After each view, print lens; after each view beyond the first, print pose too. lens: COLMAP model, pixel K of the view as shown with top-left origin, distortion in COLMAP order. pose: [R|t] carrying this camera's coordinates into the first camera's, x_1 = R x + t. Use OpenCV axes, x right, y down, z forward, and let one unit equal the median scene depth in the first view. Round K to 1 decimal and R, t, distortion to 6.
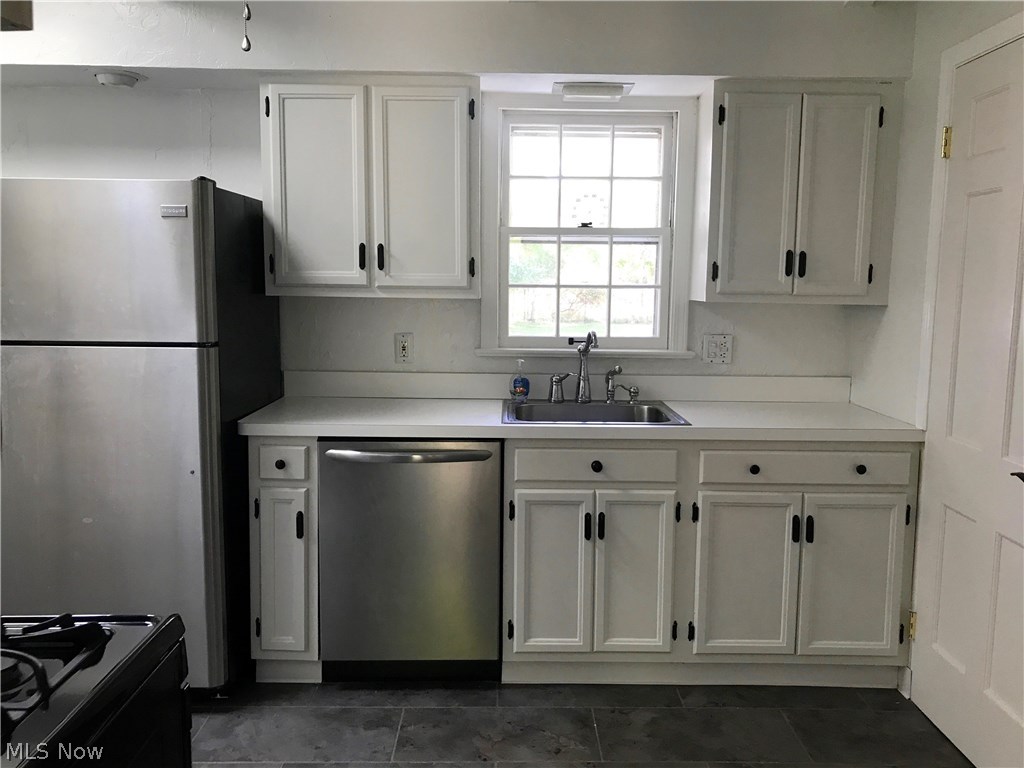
lens RADIAL K [[836.7, 0, 512.0], [0, 836.7, 384.0], [0, 0, 1]] dist [0.009234, -0.002365]
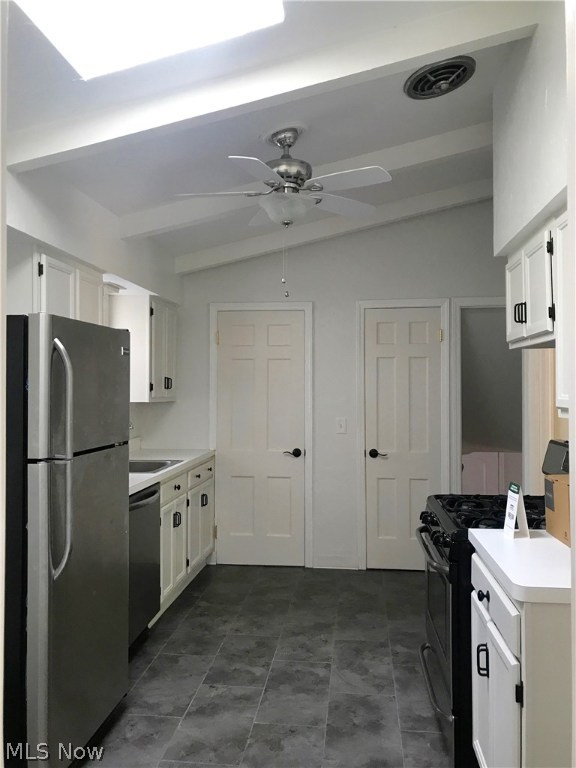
lens RADIAL K [[627.5, 0, 288.0], [0, 627.5, 384.0], [0, 0, 1]] dist [0.009234, -0.002365]
pose [[0.120992, -0.005706, 0.992637, -1.336323], [0.117494, 0.993036, -0.008613, -0.100338], [-0.985675, 0.117671, 0.120820, 0.544638]]
